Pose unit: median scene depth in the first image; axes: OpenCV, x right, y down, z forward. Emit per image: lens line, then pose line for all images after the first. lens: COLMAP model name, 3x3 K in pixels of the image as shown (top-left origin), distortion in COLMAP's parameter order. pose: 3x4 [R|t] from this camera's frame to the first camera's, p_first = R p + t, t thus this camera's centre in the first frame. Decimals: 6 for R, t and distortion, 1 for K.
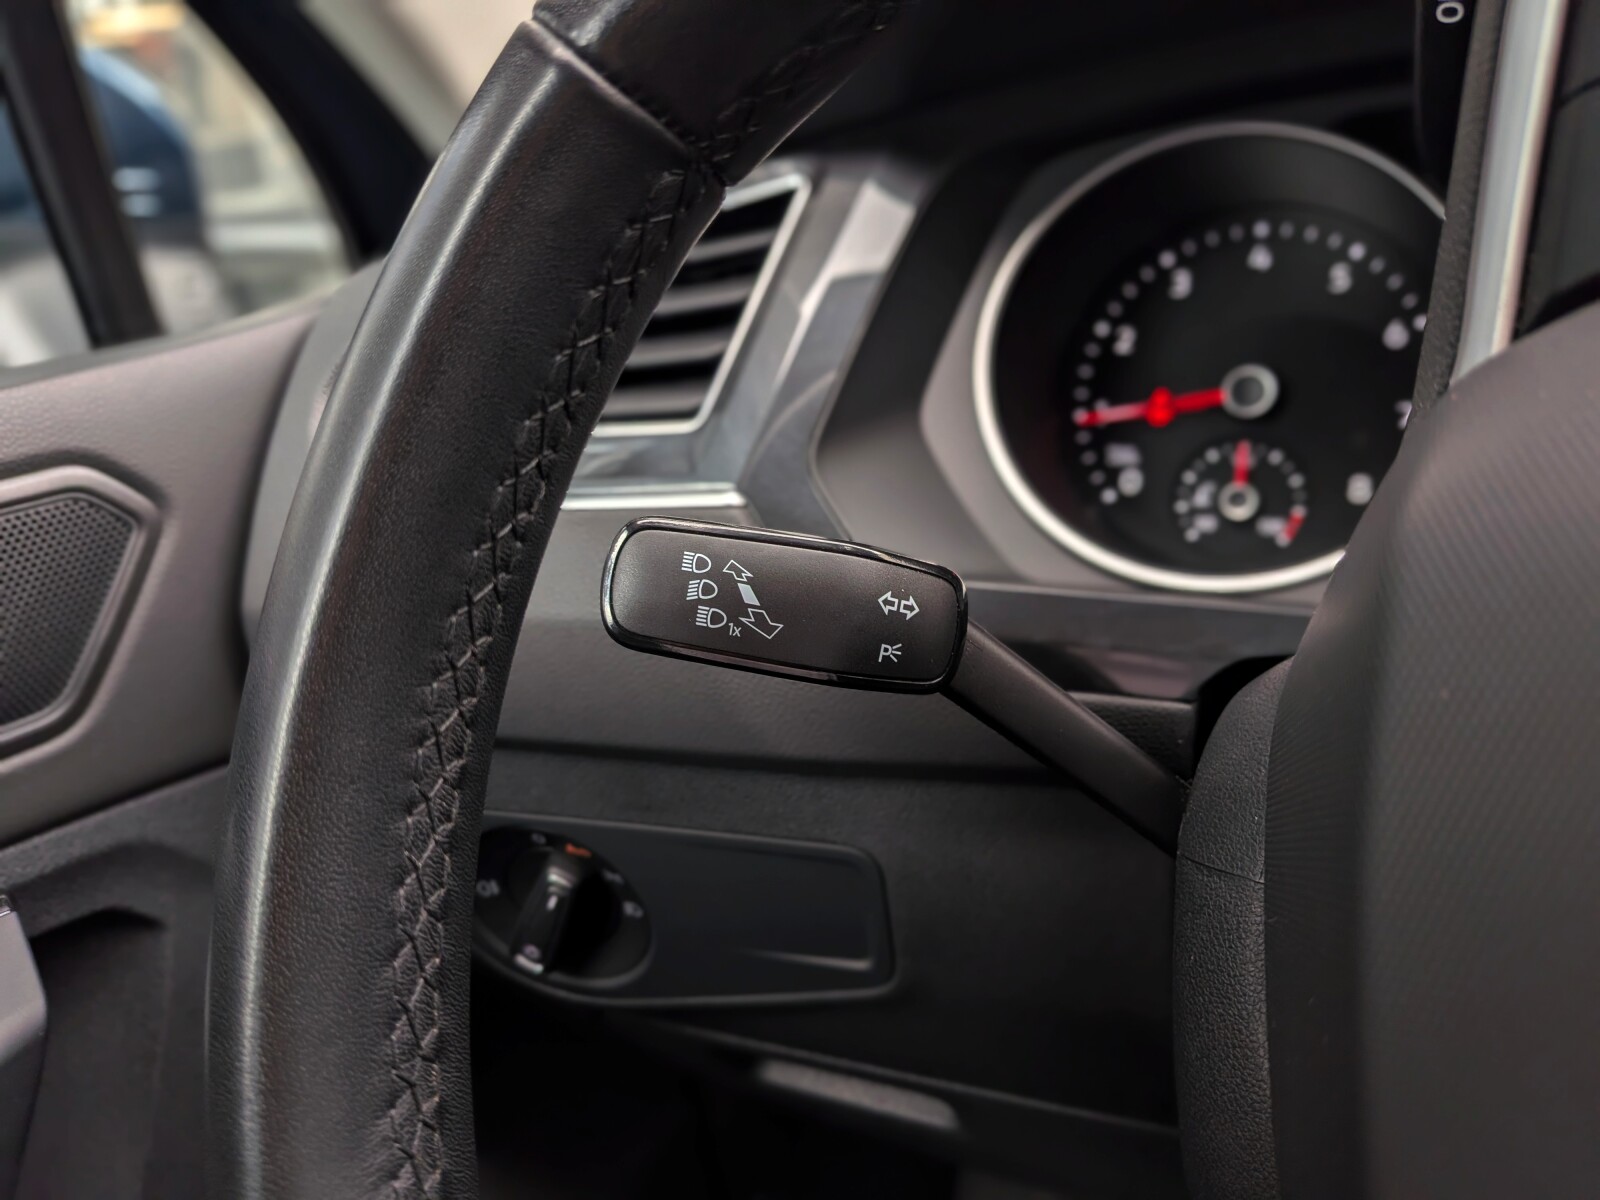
lens RADIAL K [[1175.0, 0, 792.3], [0, 1175.0, 588.7], [0, 0, 1]] dist [0.055631, -0.112820]
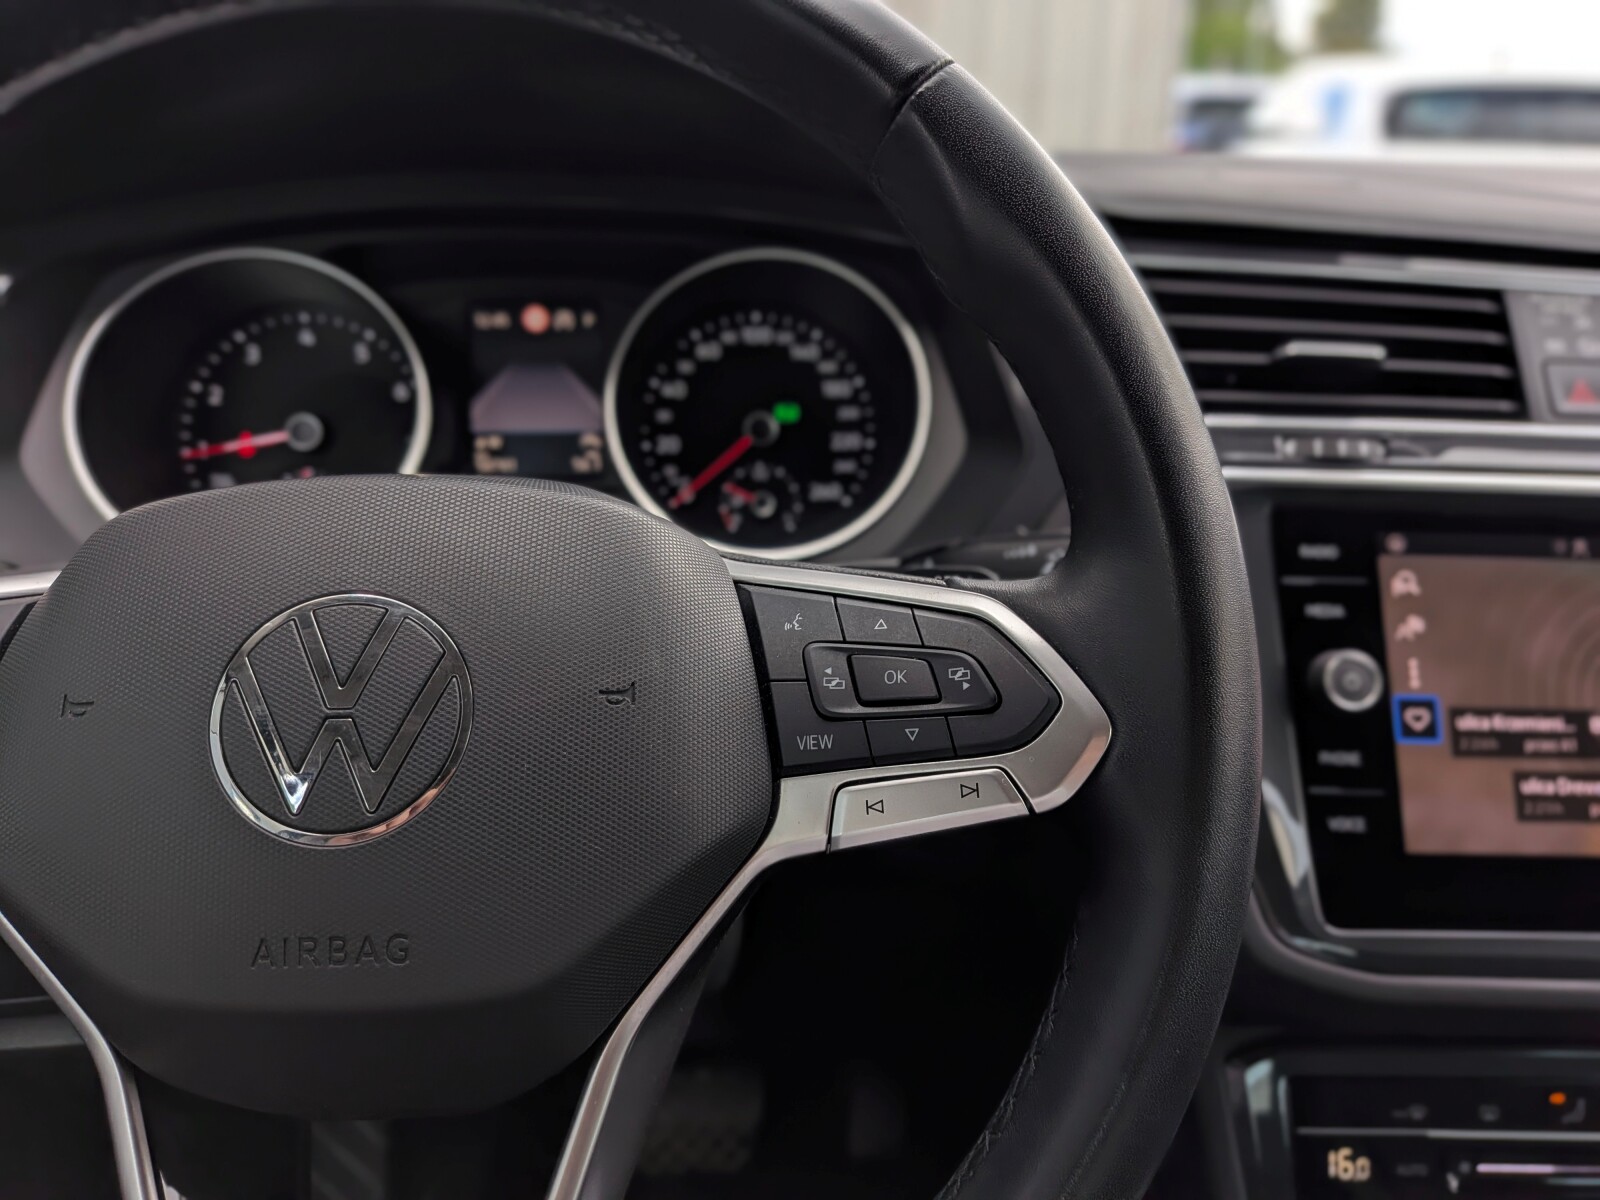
lens RADIAL K [[1175.0, 0, 802.0], [0, 1175.0, 581.5], [0, 0, 1]] dist [0.055631, -0.112820]
pose [[0.851239, -0.084783, 0.517885, 0.141762], [0.106605, 0.994223, -0.012461, 0.086989], [-0.513836, 0.065817, 0.855360, -0.476131]]
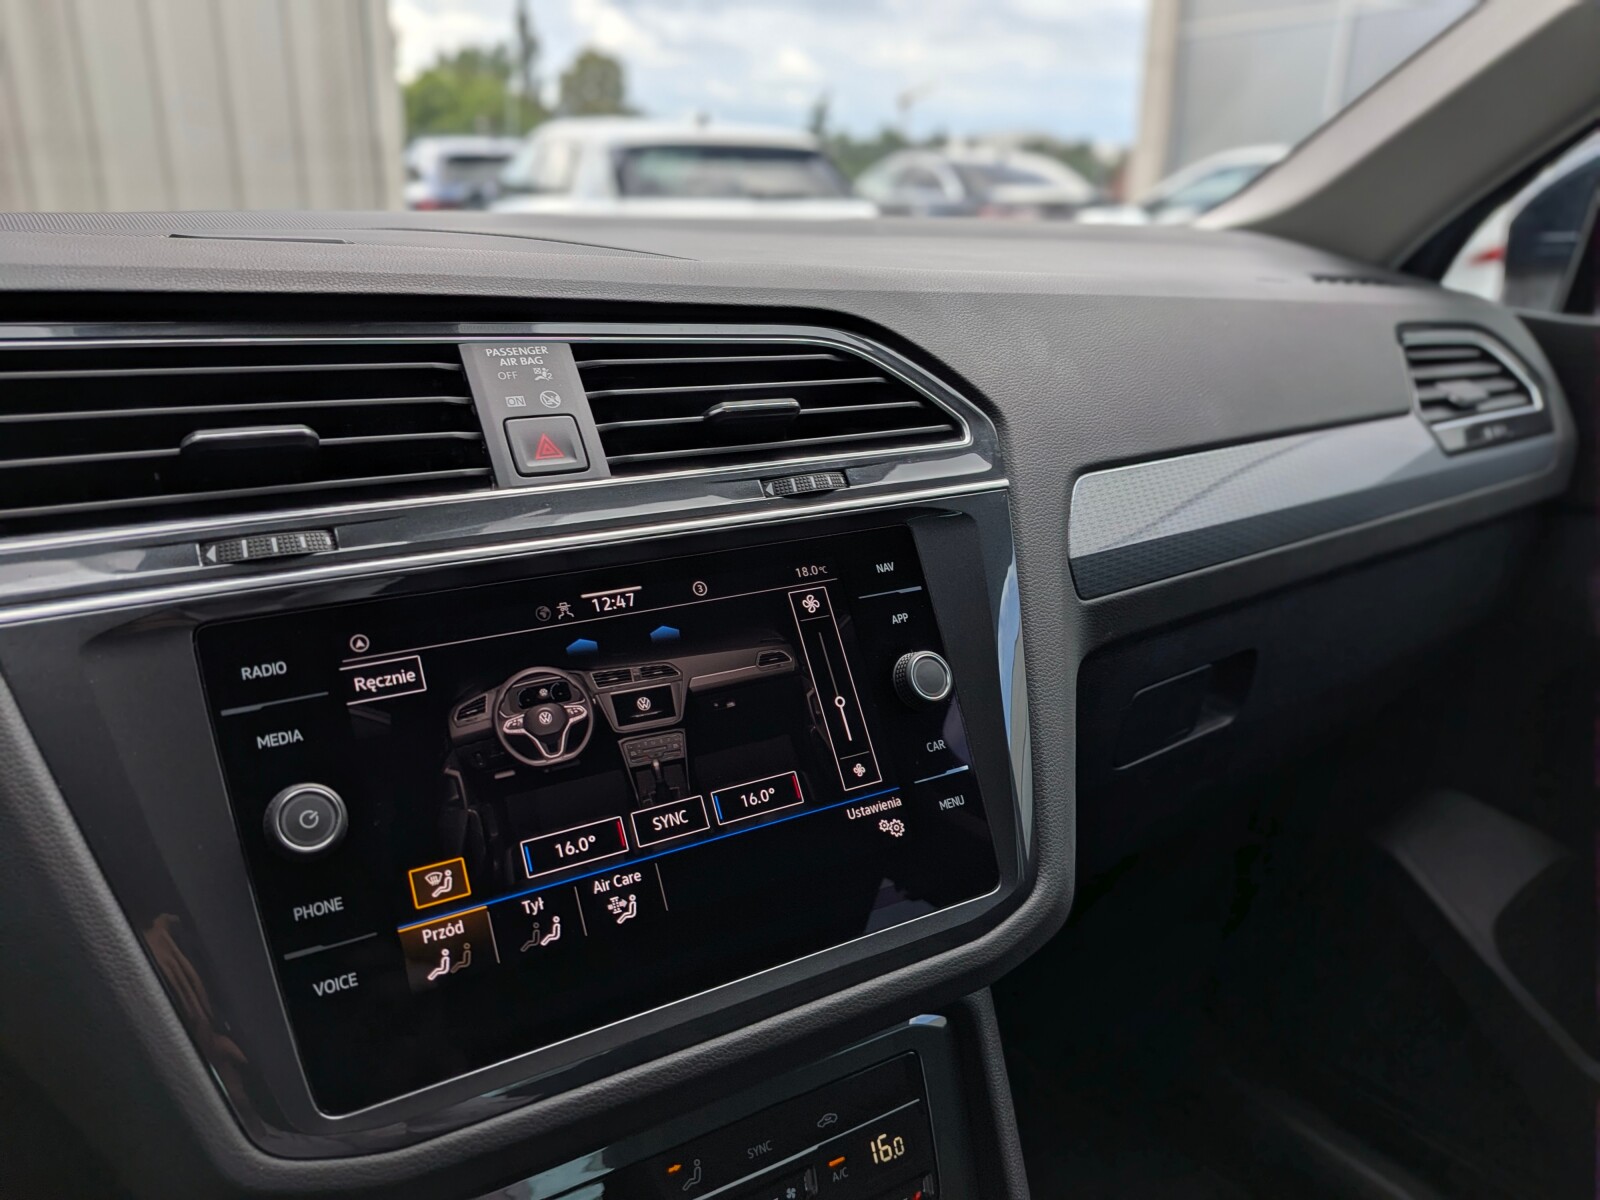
lens RADIAL K [[1175.0, 0, 777.9], [0, 1175.0, 596.8], [0, 0, 1]] dist [0.055631, -0.112820]
pose [[0.465623, -0.188708, 0.864630, 0.520292], [0.283711, 0.957265, 0.056142, 0.103990], [-0.838274, 0.219164, 0.499263, -0.600190]]
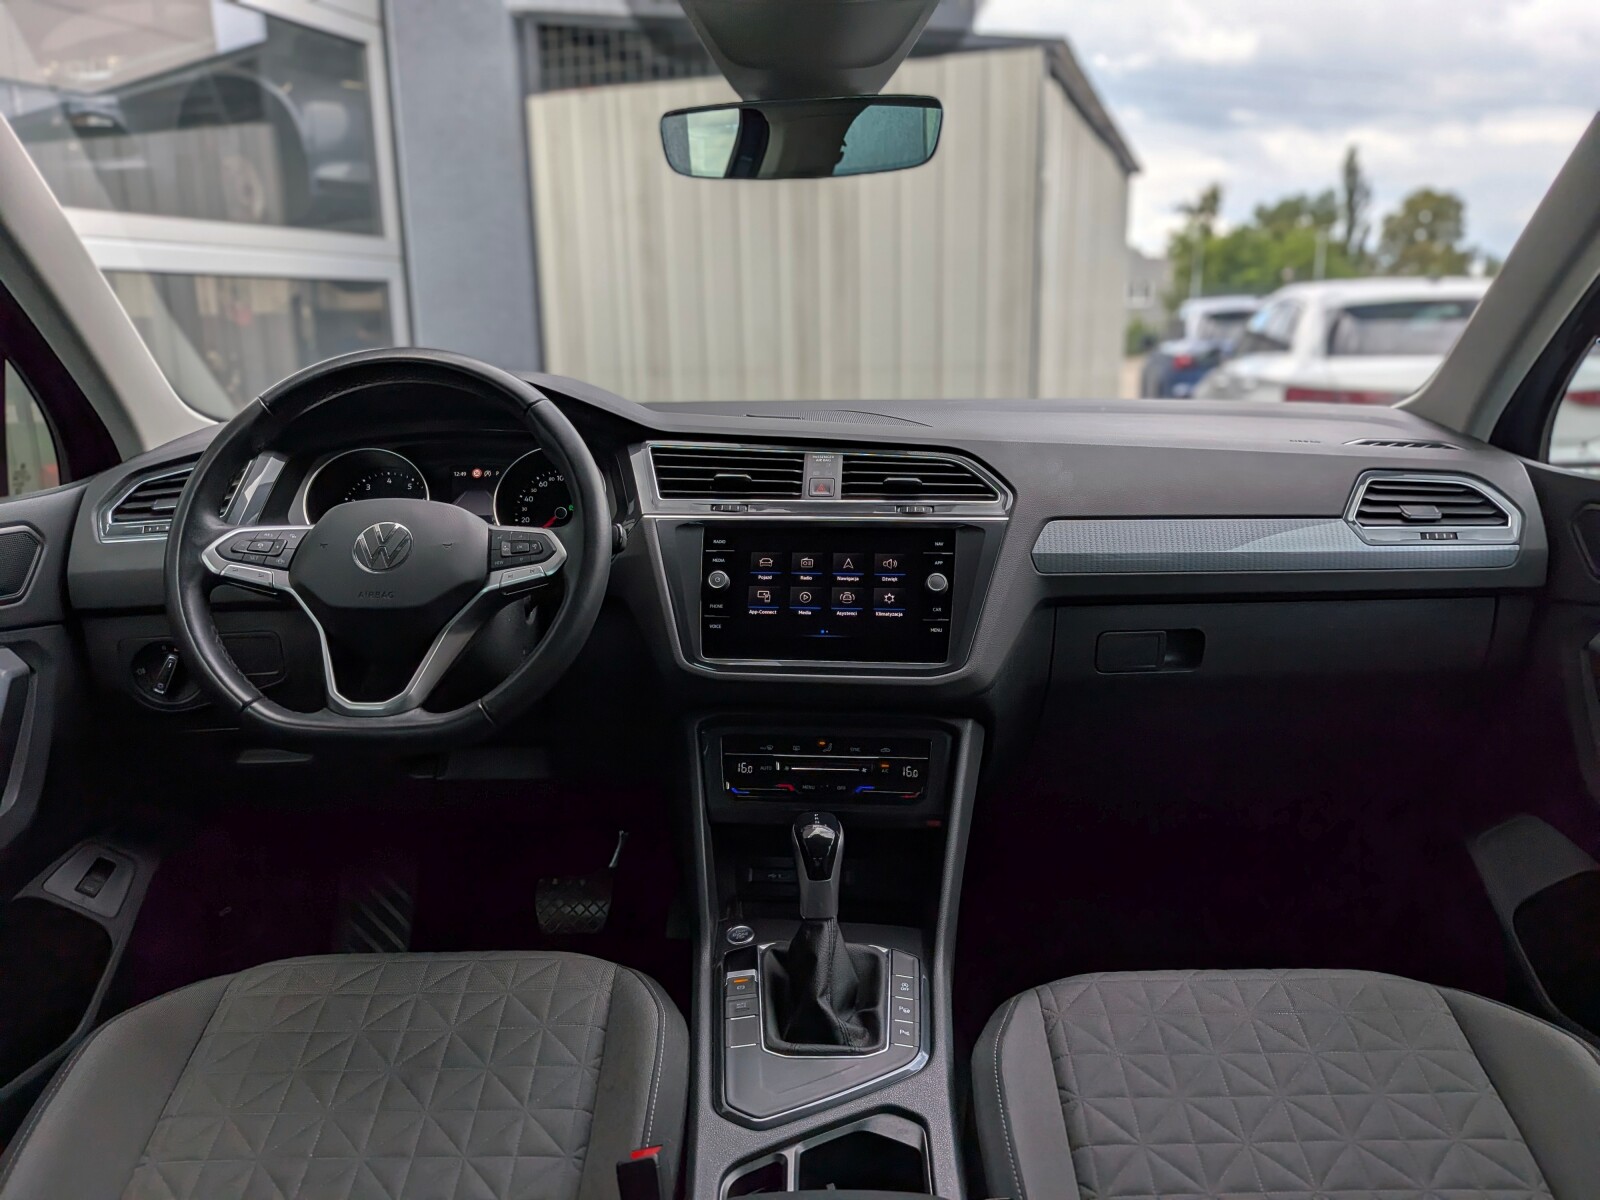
lens RADIAL K [[1175.0, 0, 814.6], [0, 1175.0, 590.5], [0, 0, 1]] dist [0.055631, -0.112820]
pose [[0.885699, -0.009125, 0.464170, -0.141694], [0.103772, 0.978402, -0.178777, 0.836333], [-0.452513, 0.206510, 0.867517, -2.679775]]
